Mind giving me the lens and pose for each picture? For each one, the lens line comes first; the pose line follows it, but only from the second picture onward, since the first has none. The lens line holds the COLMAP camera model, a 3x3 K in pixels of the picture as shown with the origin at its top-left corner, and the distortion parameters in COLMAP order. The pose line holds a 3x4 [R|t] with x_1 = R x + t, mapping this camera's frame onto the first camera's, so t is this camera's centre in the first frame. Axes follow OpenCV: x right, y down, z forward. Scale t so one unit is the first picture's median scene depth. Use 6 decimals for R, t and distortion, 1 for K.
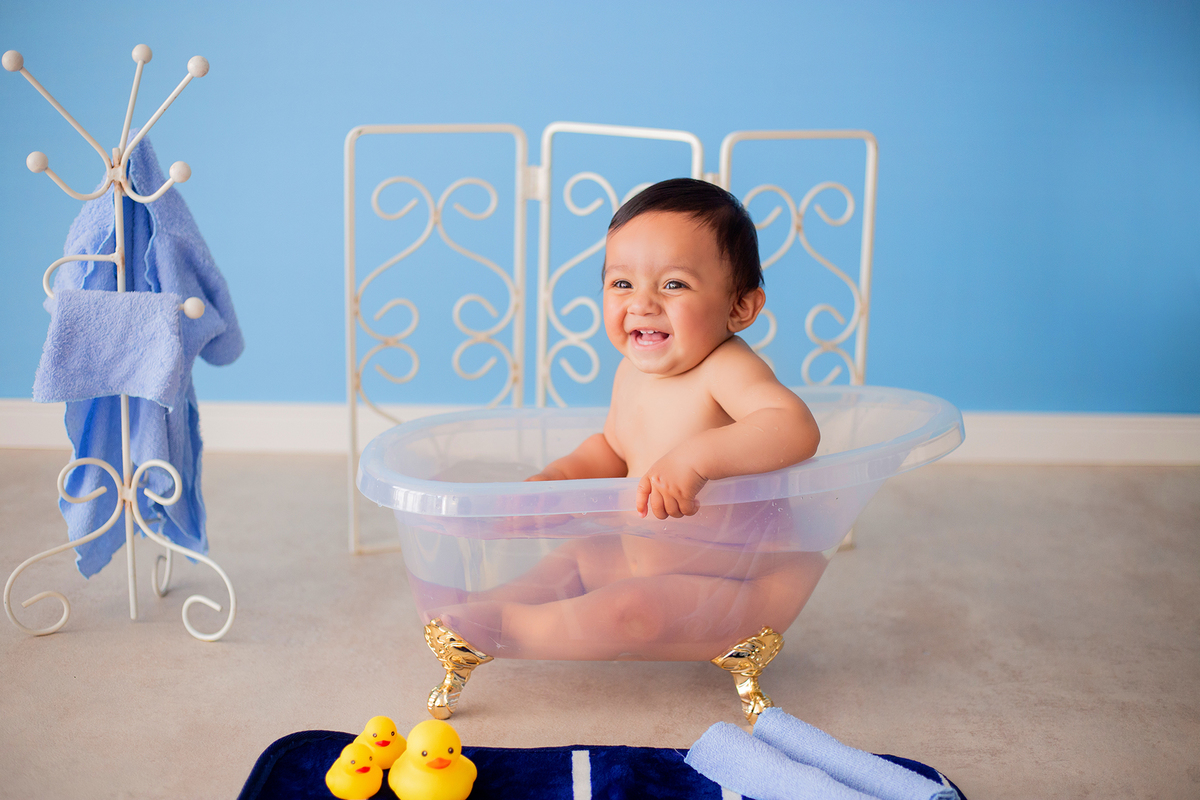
lens RADIAL K [[1544.4, 0, 600.0], [0, 1544.4, 400.0], [0, 0, 1]] dist [-0.039205, -0.038517]
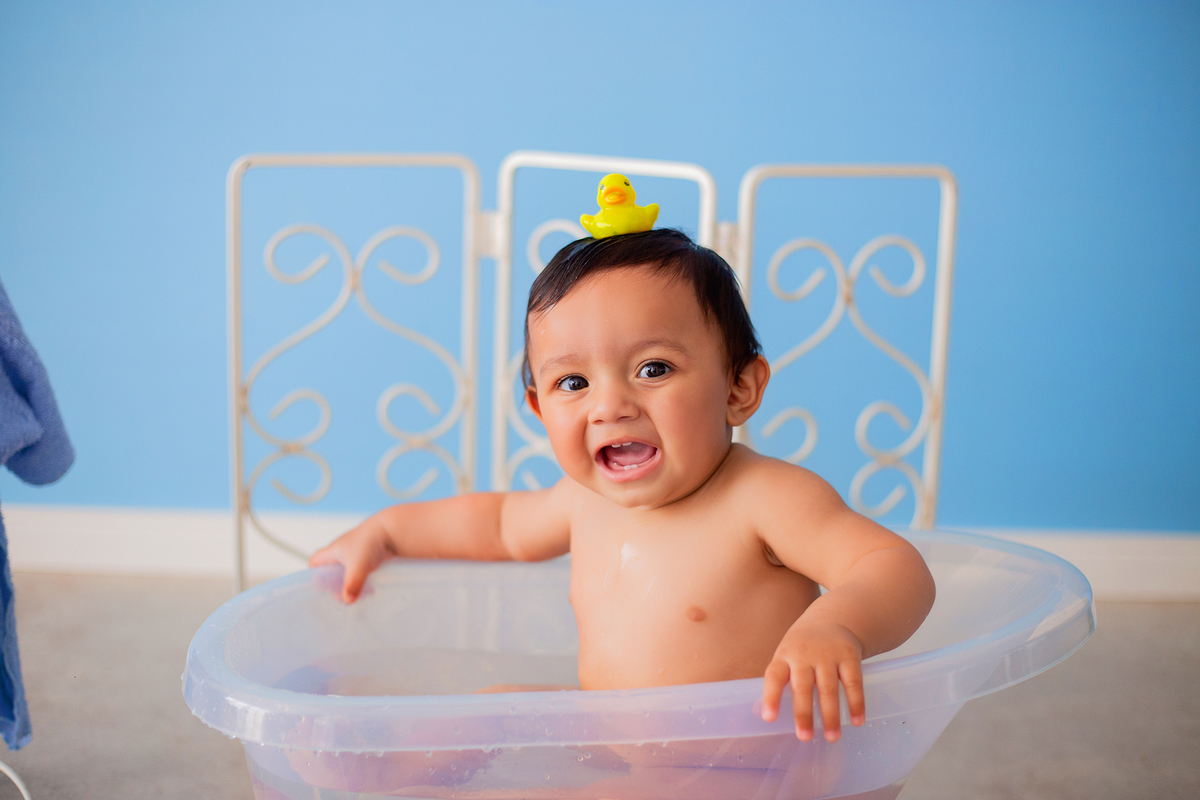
lens RADIAL K [[1544.4, 0, 600.0], [0, 1544.4, 400.0], [0, 0, 1]] dist [-0.039205, -0.038517]
pose [[0.999559, 0.009871, -0.027995, 0.033899], [-0.010761, 0.999435, -0.031837, -0.040662], [0.027665, 0.032125, 0.999101, 0.280403]]
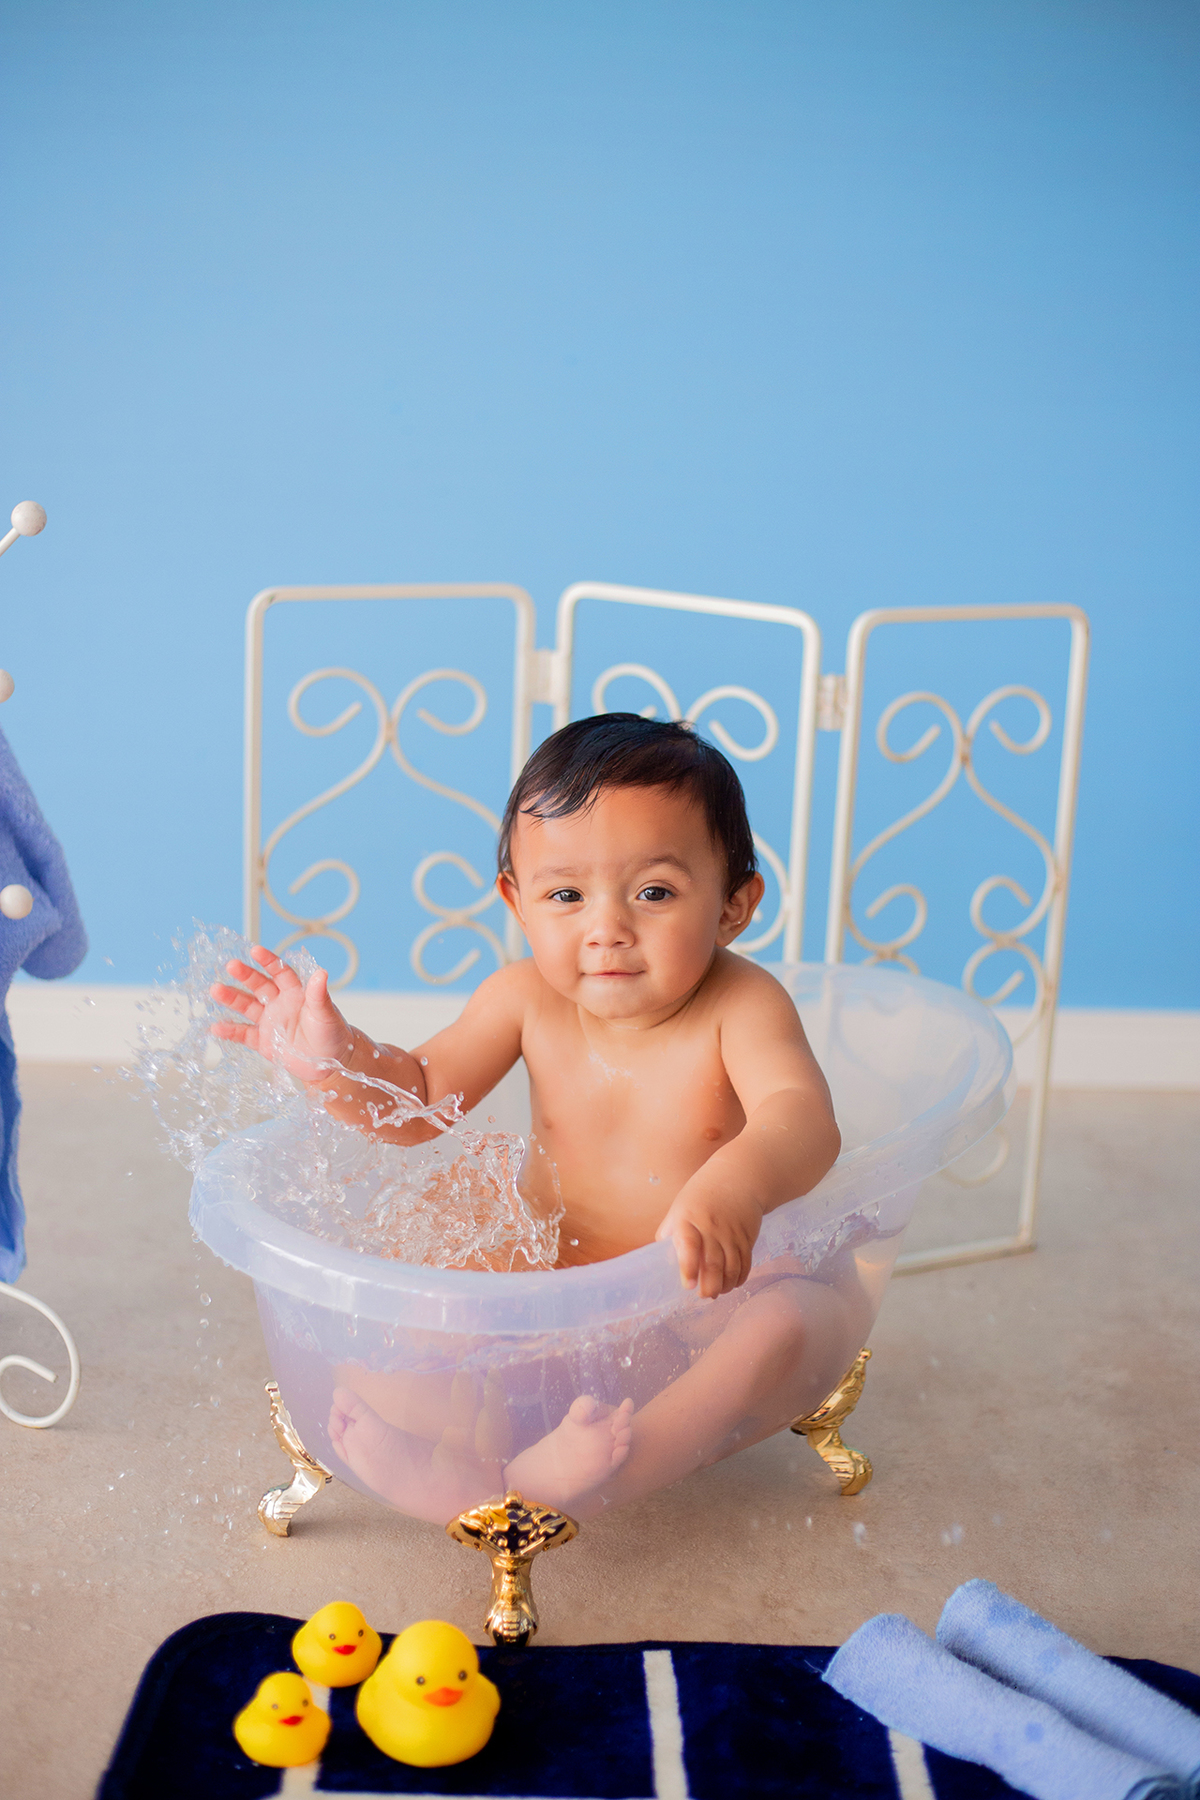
lens RADIAL K [[2316.7, 0, 600.0], [0, 2316.7, 900.0], [0, 0, 1]] dist [-0.039205, -0.038517]
pose [[0.999222, 0.010837, 0.037925, -0.058025], [-0.011962, 0.999491, 0.029558, -0.082199], [-0.037586, -0.029989, 0.998843, 0.056500]]
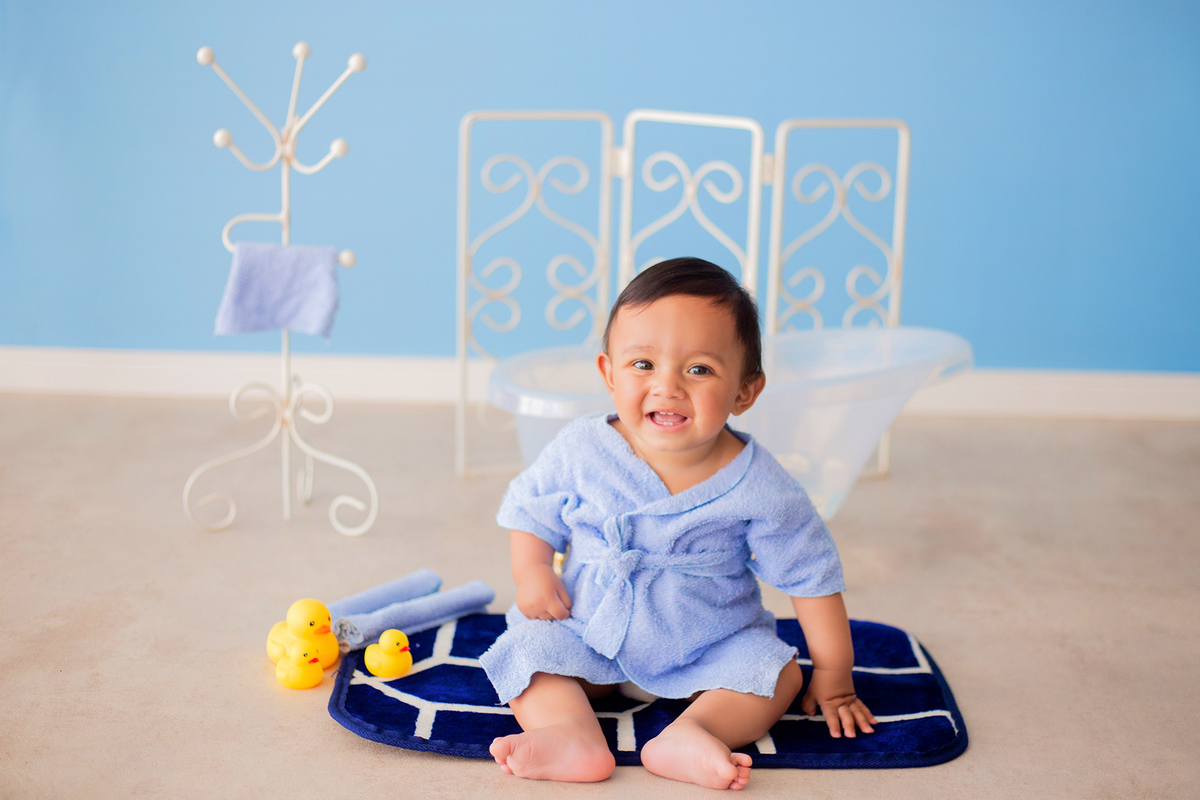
lens RADIAL K [[1734.5, 0, 600.0], [0, 1734.5, 400.0], [0, 0, 1]] dist [-0.019123, -0.009998]
pose [[0.999900, 0.009265, -0.010690, -0.043011], [-0.009433, 0.999831, -0.015765, 0.065711], [0.010542, 0.015864, 0.999819, -0.341942]]
